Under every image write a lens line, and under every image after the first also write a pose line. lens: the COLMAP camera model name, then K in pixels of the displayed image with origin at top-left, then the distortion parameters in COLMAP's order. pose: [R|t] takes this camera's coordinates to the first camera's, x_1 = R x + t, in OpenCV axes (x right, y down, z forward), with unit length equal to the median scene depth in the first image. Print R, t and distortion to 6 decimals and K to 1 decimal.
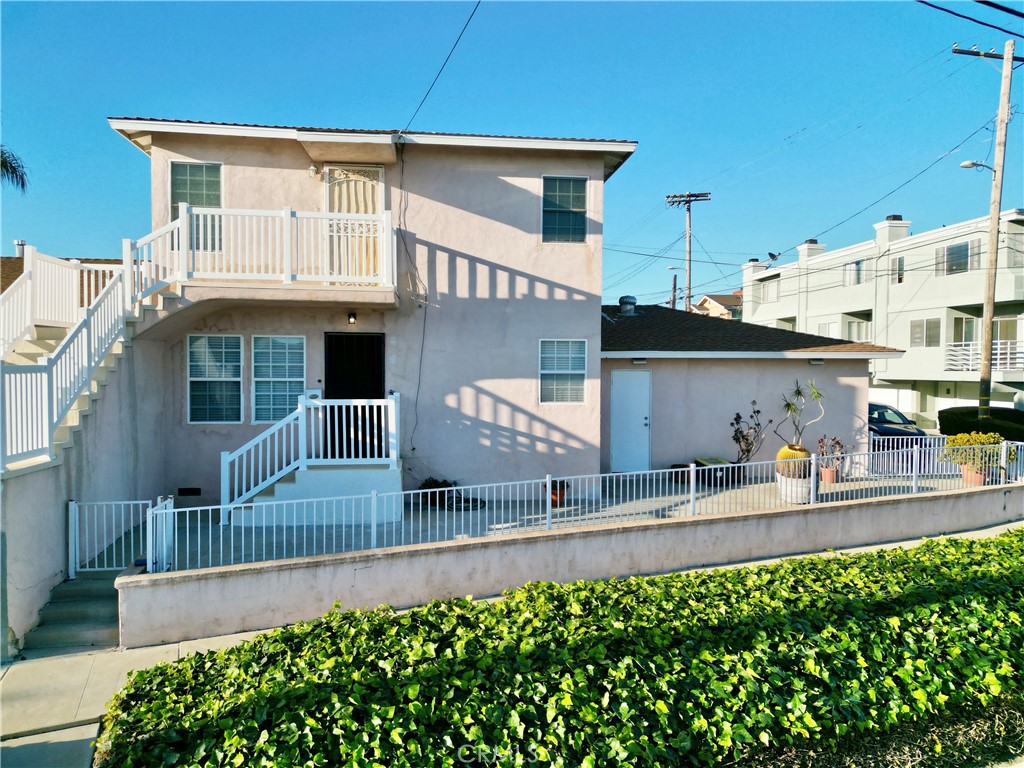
lens RADIAL K [[739.7, 0, 518.4], [0, 739.7, 389.2], [0, 0, 1]] dist [0.073034, -0.082615]
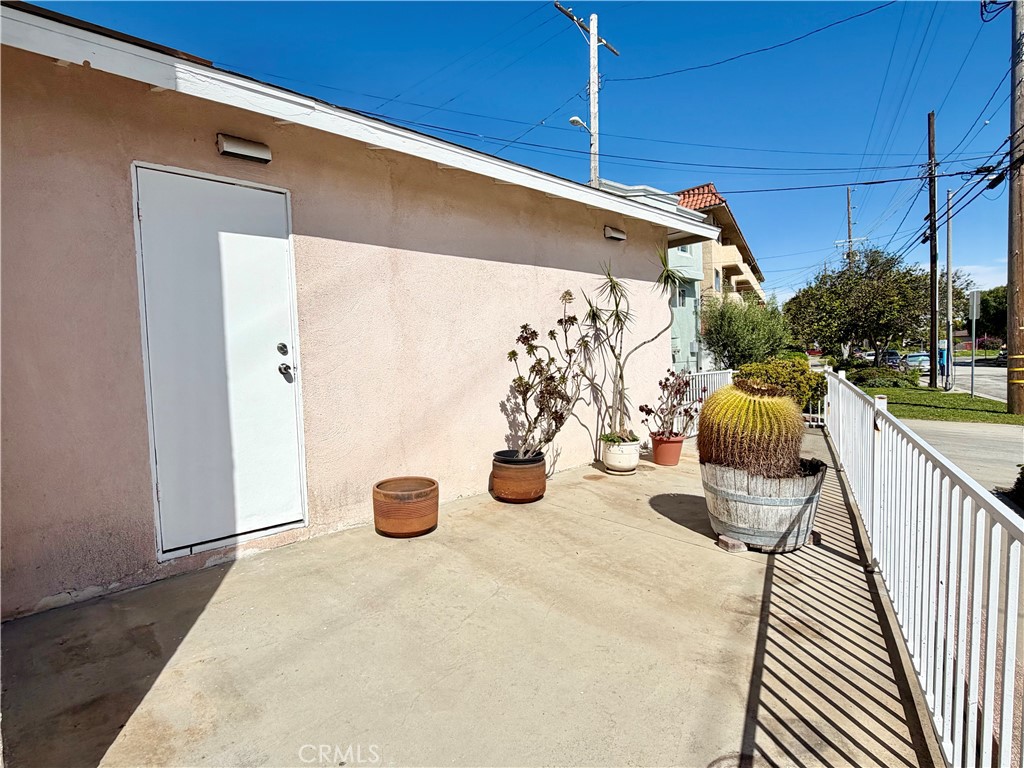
lens RADIAL K [[538.1, 0, 518.5], [0, 538.1, 384.5], [0, 0, 1]] dist [-0.000884, 0.000219]
pose [[0.789639, -0.062287, 0.610402, 0.138025], [0.063531, 0.997787, 0.019630, 0.068684], [-0.610273, 0.023279, 0.791849, 0.925648]]
